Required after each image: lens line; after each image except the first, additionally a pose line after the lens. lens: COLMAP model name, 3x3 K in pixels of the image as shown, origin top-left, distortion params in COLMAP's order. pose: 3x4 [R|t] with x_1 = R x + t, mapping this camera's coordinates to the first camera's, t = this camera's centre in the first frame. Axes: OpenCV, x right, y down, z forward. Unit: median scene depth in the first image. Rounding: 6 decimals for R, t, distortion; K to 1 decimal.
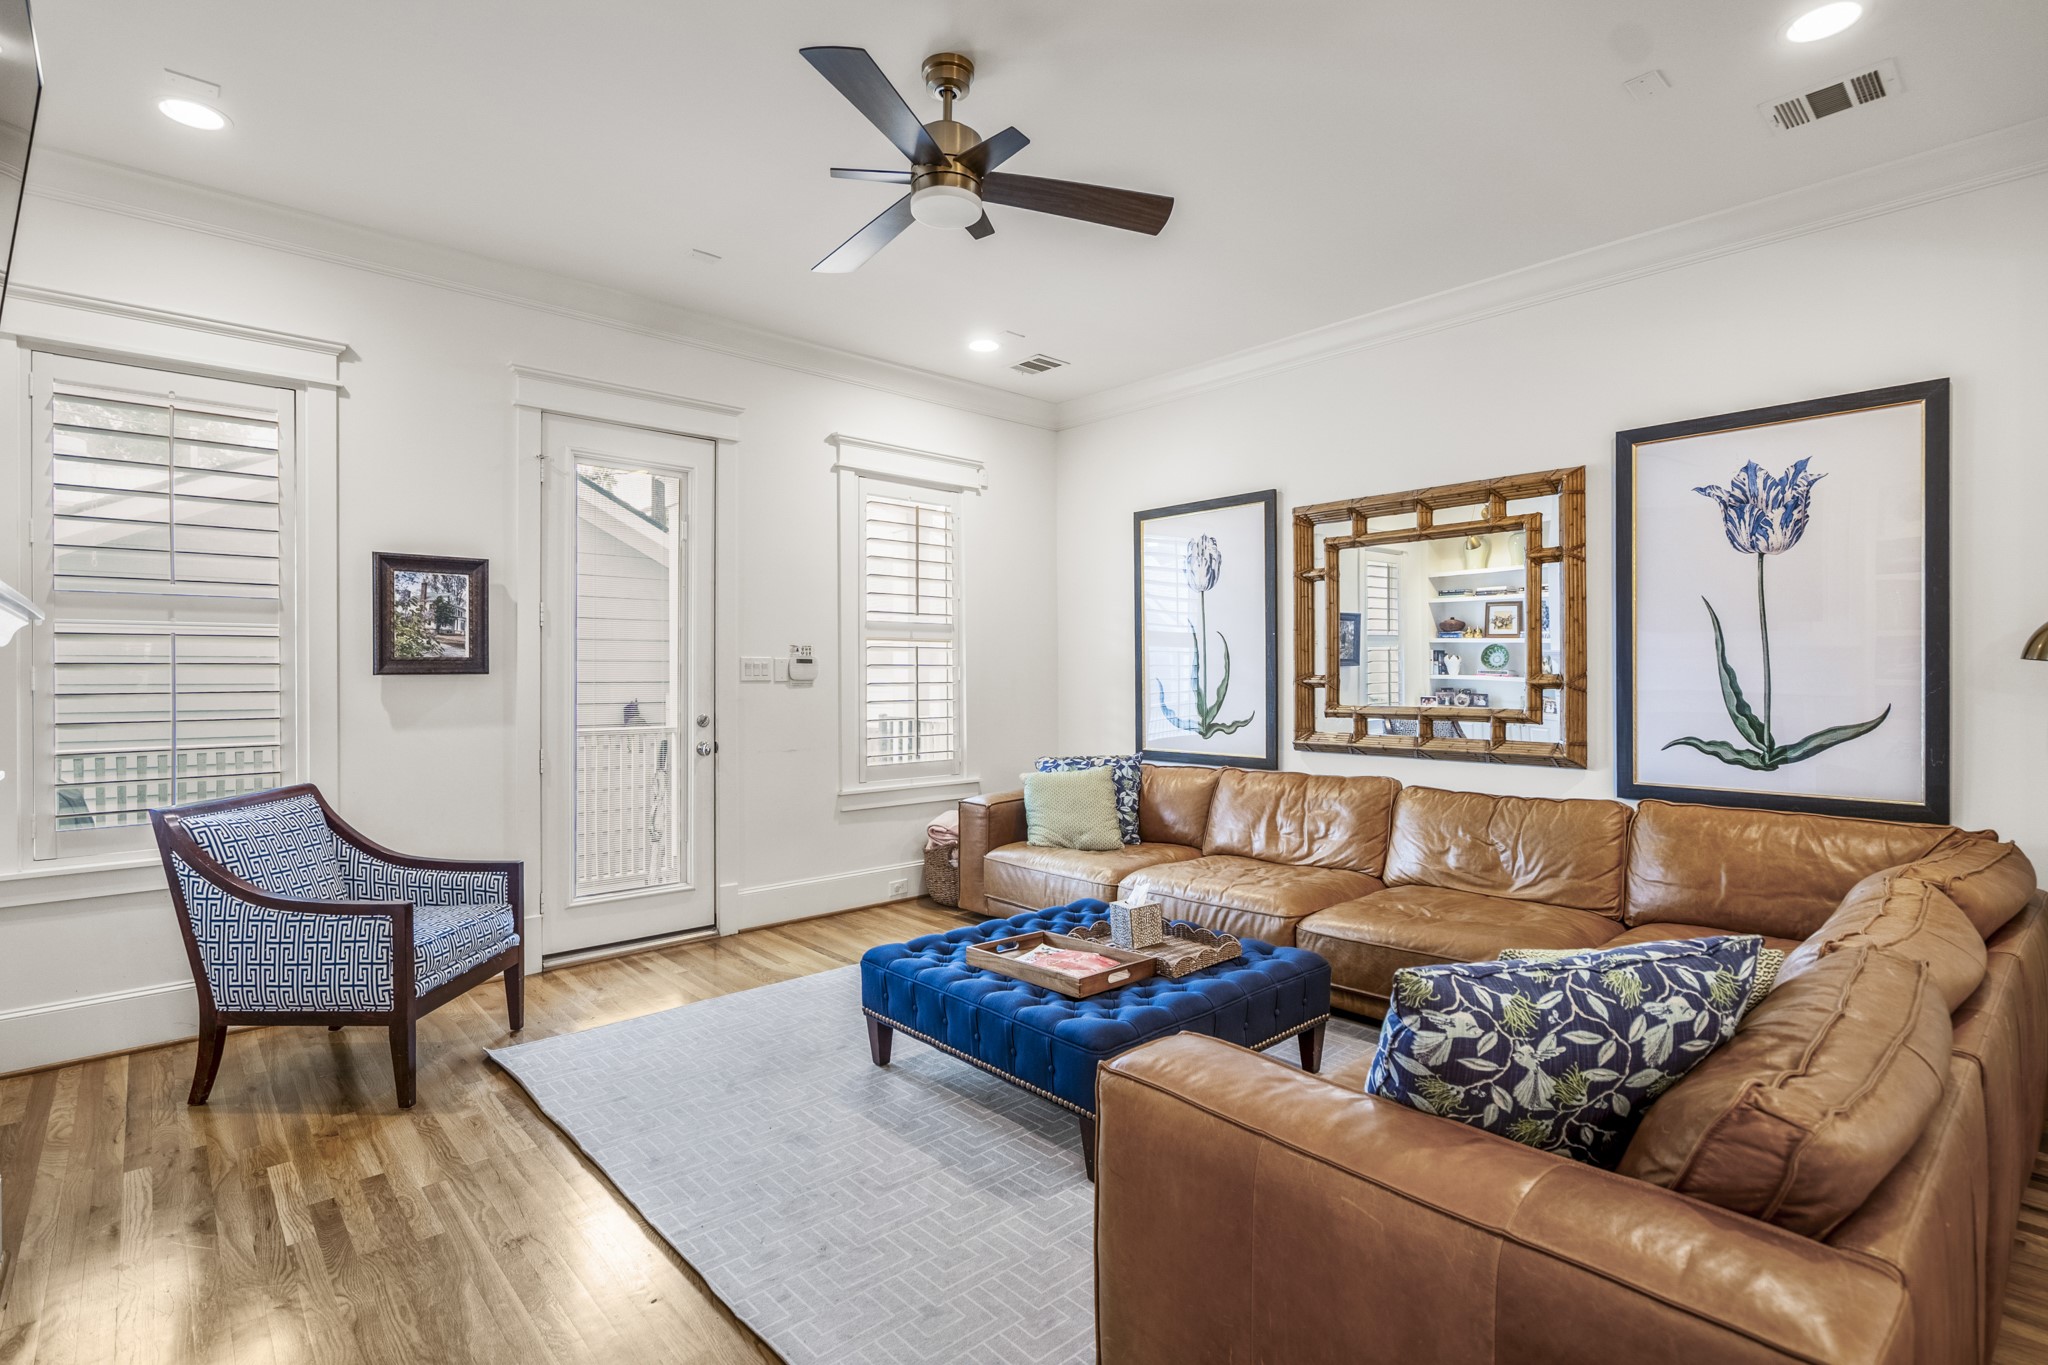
lens RADIAL K [[959.0, 0, 1018.9], [0, 959.0, 669.2], [0, 0, 1]] dist [0.000175, -0.000069]
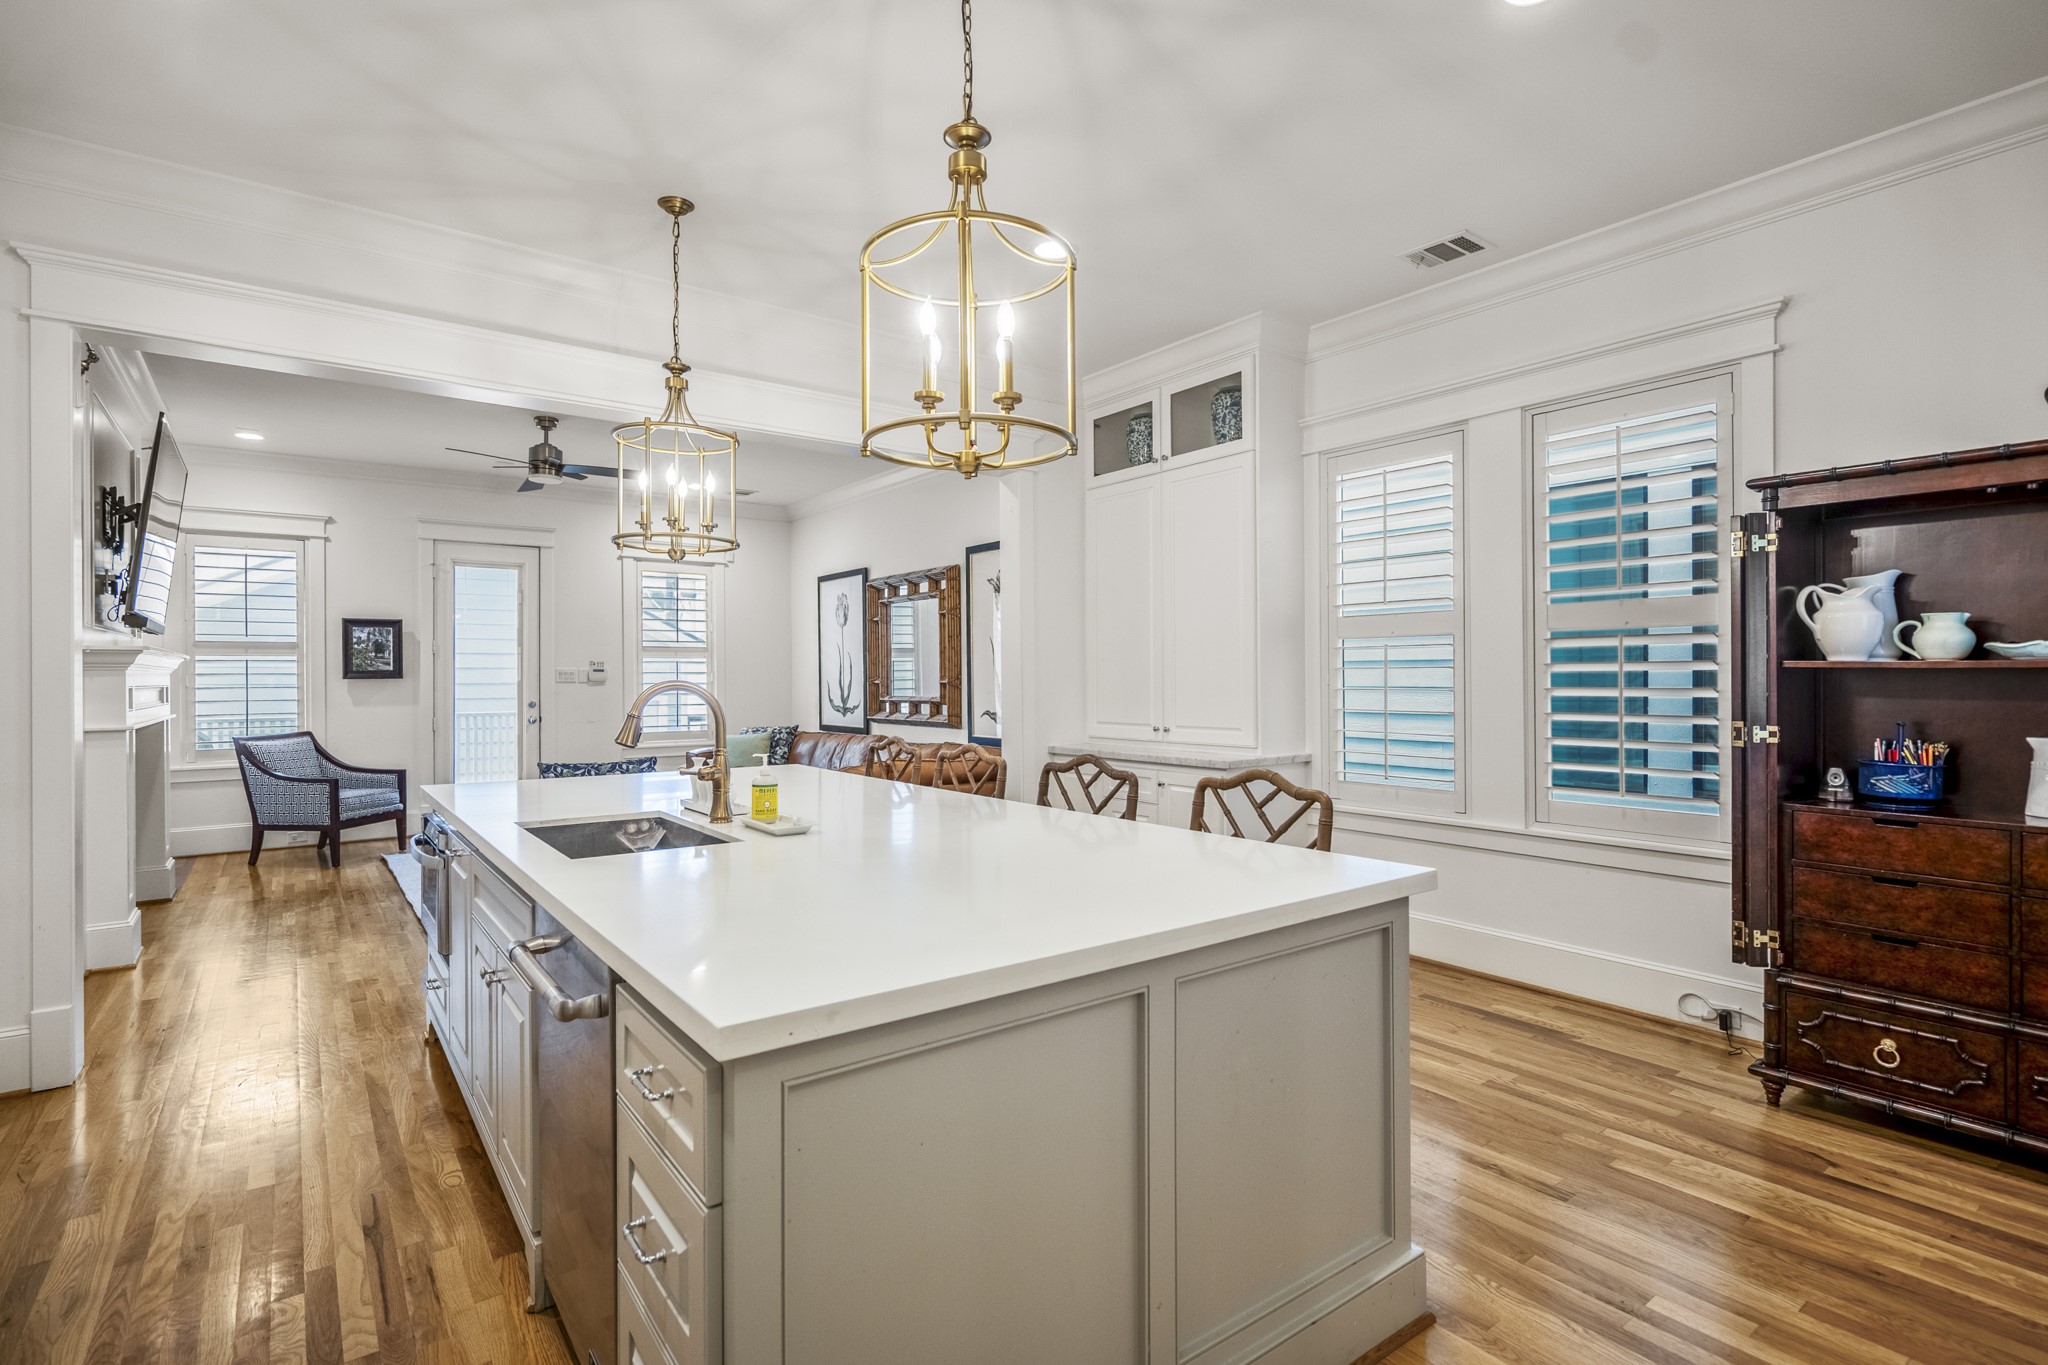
lens RADIAL K [[959.0, 0, 1018.9], [0, 959.0, 669.2], [0, 0, 1]] dist [0.000175, -0.000069]
pose [[0.995435, -0.003000, -0.095399, 0.910300], [0.002733, 0.999992, -0.002933, -0.004534], [0.095407, 0.002659, 0.995435, -0.849438]]
